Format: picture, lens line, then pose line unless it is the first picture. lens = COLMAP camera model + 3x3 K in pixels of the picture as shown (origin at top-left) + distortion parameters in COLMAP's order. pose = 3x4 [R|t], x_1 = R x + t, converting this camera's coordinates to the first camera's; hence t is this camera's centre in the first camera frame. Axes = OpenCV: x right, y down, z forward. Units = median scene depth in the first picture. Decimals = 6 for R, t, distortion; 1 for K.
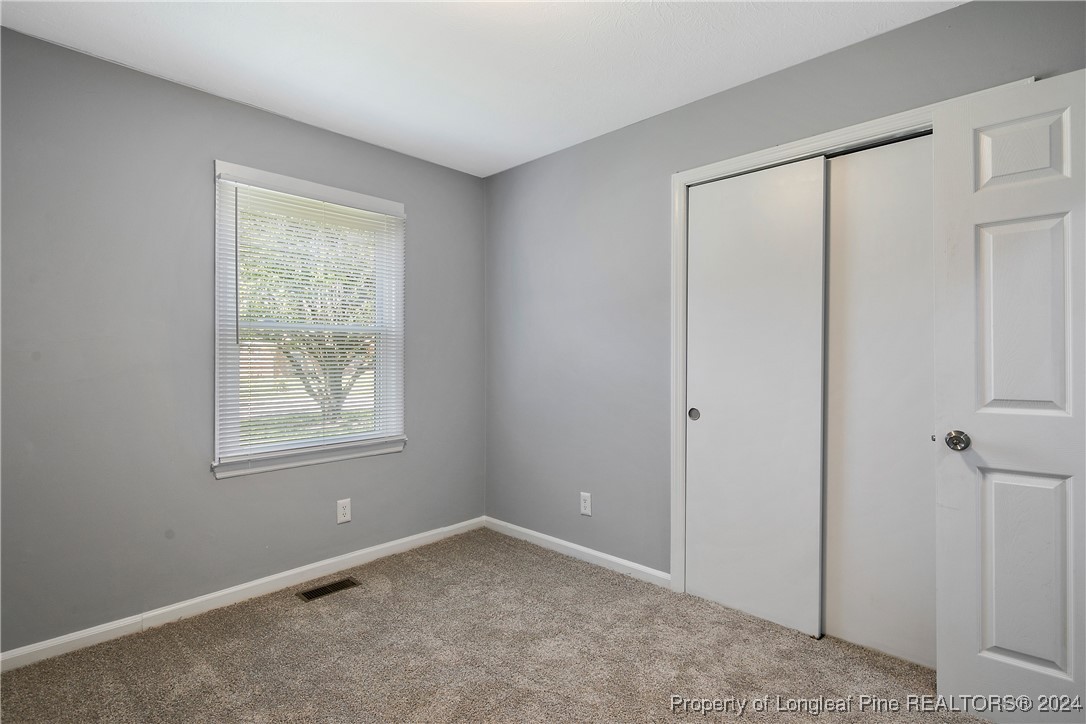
lens RADIAL K [[530.1, 0, 548.5], [0, 530.1, 358.7], [0, 0, 1]] dist [0.008877, -0.006999]
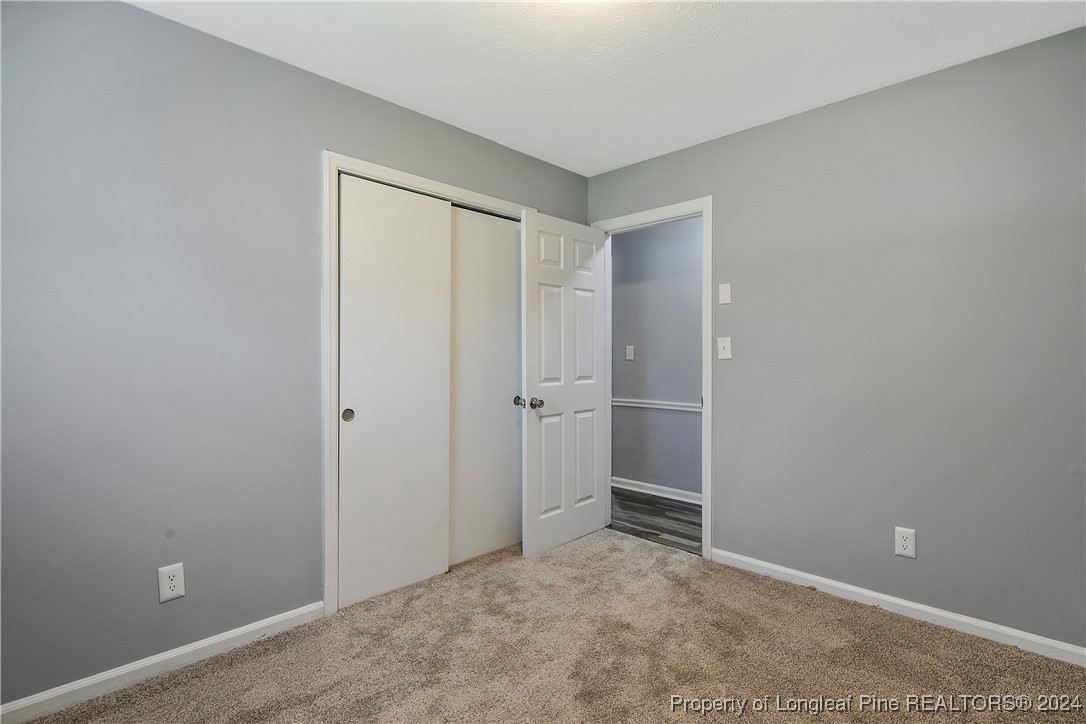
lens RADIAL K [[530.1, 0, 548.5], [0, 530.1, 358.7], [0, 0, 1]] dist [0.008877, -0.006999]
pose [[0.012654, -0.002904, 0.999916, -0.770195], [0.002142, 0.999994, 0.002877, 0.001162], [-0.999918, 0.002105, 0.012661, 0.720691]]
